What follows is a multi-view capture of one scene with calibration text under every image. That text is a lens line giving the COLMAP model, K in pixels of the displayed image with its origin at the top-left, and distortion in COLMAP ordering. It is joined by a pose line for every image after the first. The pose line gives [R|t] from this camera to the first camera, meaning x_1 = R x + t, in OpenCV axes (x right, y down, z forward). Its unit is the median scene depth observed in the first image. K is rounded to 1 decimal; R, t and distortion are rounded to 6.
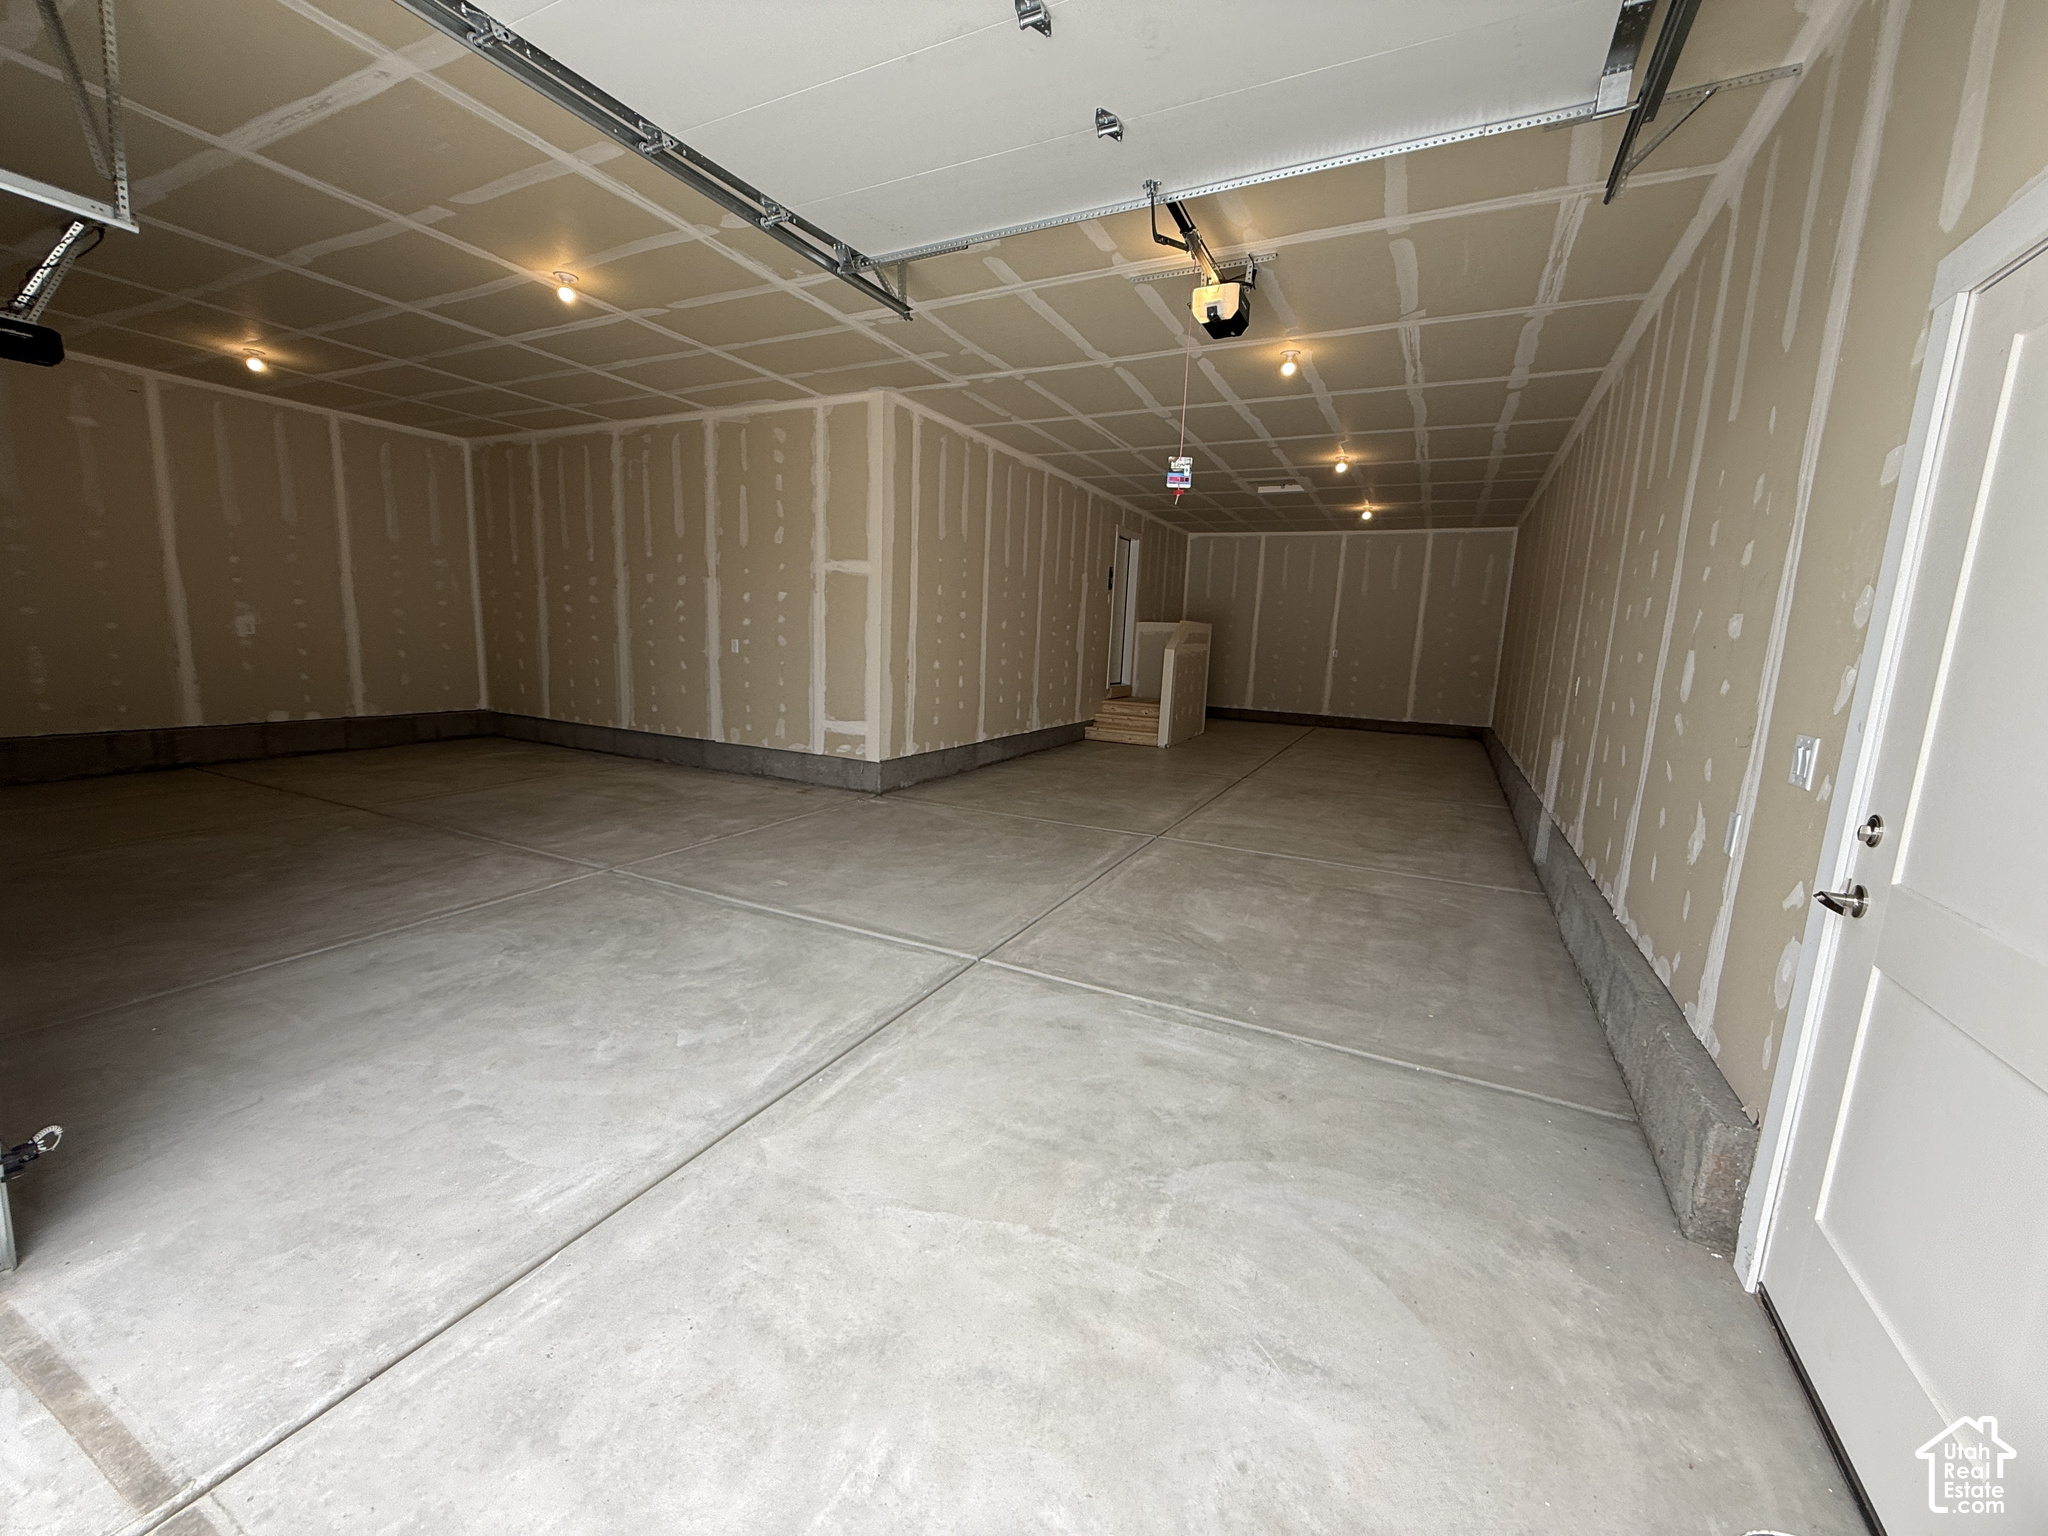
lens RADIAL K [[813.5, 0, 1023.5], [0, 813.5, 768.6], [0, 0, 1]] dist [-0.000597, 0.000249]
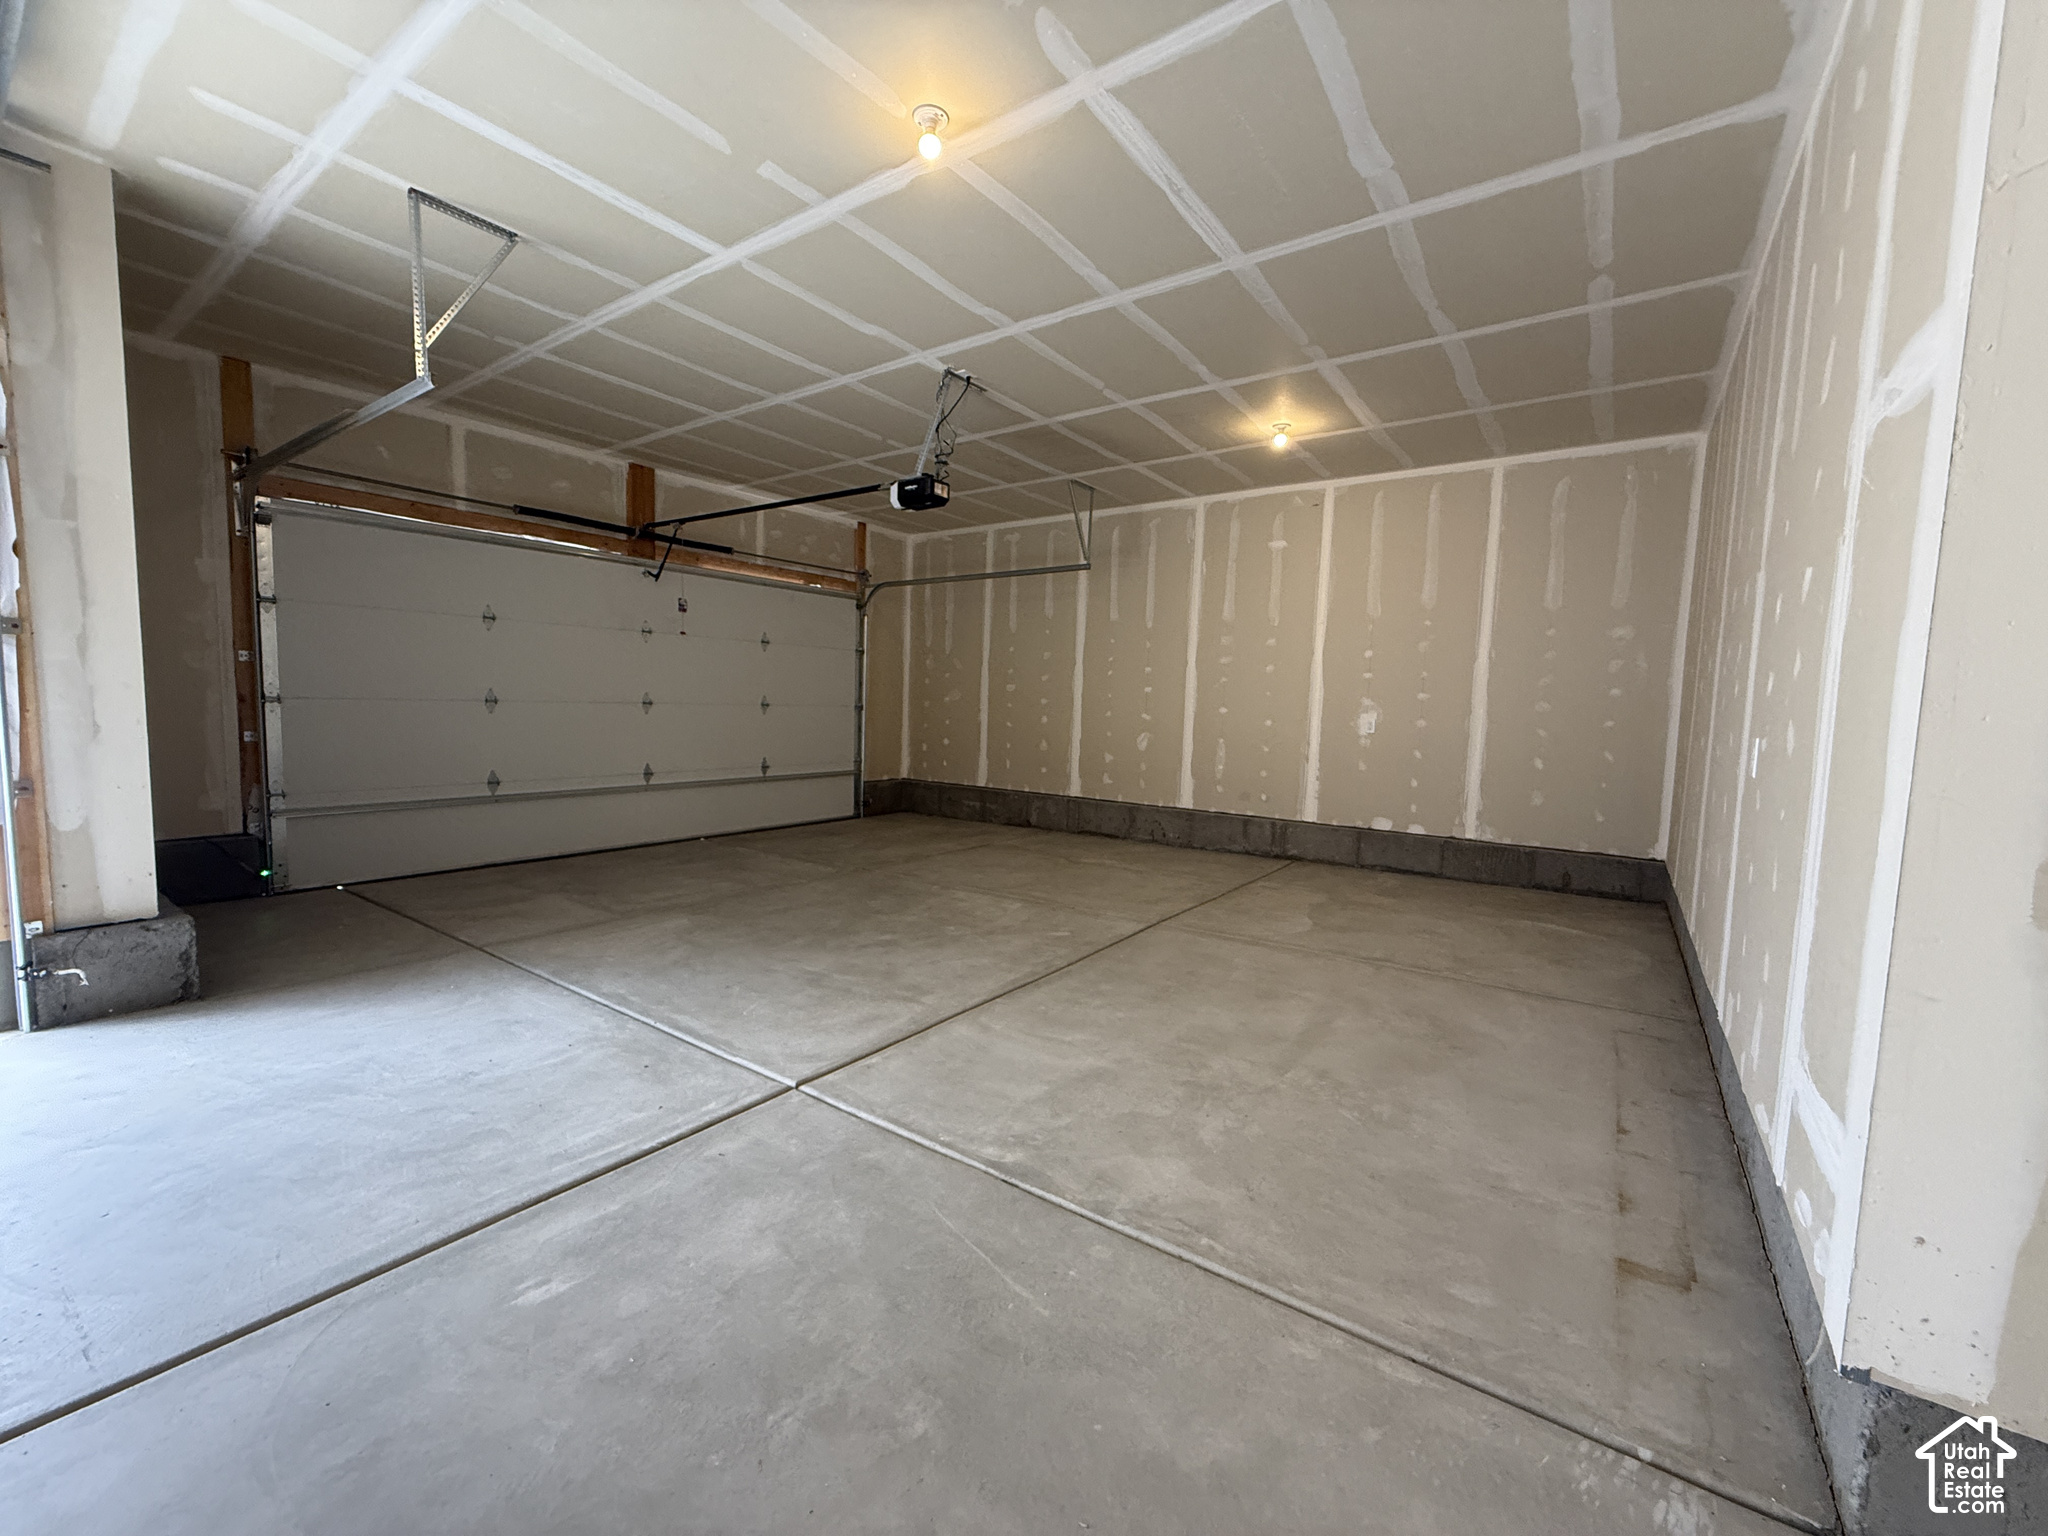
lens RADIAL K [[813.5, 0, 1023.1], [0, 813.5, 771.9], [0, 0, 1]] dist [-0.000597, 0.000249]
pose [[-0.161987, 0.042275, -0.985887, 0.042201], [-0.192938, 0.978442, 0.073657, -0.171499], [0.967747, 0.202147, -0.150338, 1.157708]]
